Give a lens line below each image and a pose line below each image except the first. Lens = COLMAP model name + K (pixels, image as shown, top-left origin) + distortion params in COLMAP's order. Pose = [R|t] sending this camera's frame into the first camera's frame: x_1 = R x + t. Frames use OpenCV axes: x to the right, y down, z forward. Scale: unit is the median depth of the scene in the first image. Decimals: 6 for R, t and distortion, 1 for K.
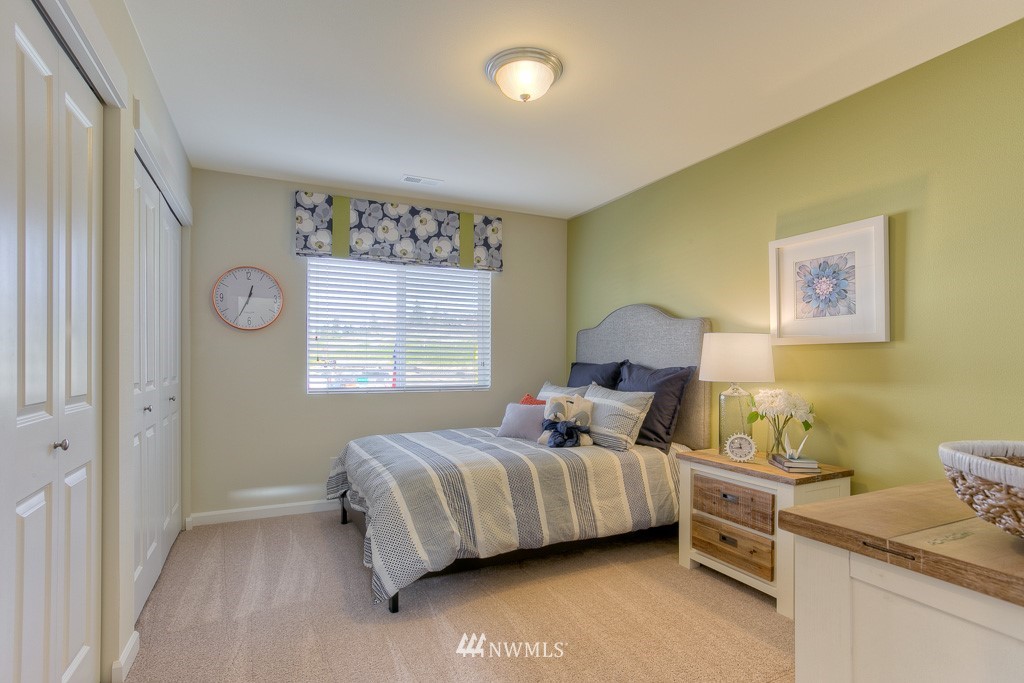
lens RADIAL K [[508.6, 0, 511.5], [0, 508.6, 349.7], [0, 0, 1]] dist [-0.026414, 0.009681]
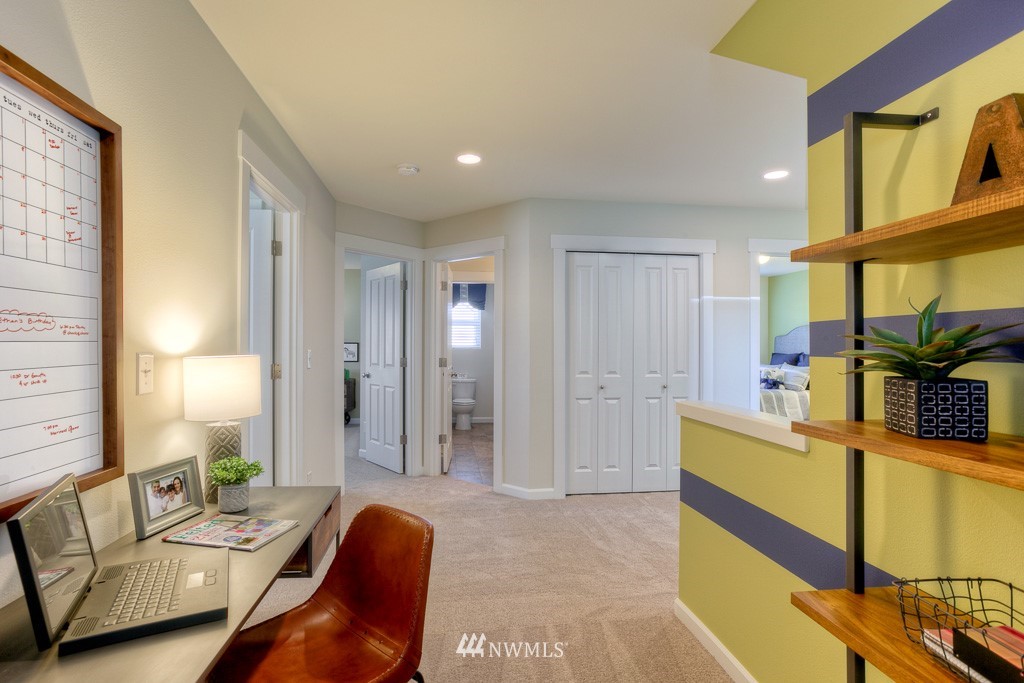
lens RADIAL K [[508.6, 0, 509.5], [0, 508.6, 343.7], [0, 0, 1]] dist [-0.026414, 0.009681]
pose [[0.949006, 0.000827, -0.315258, -0.304175], [0.005750, 0.999785, 0.019932, -0.073381], [0.315206, -0.020728, 0.948797, -1.563300]]
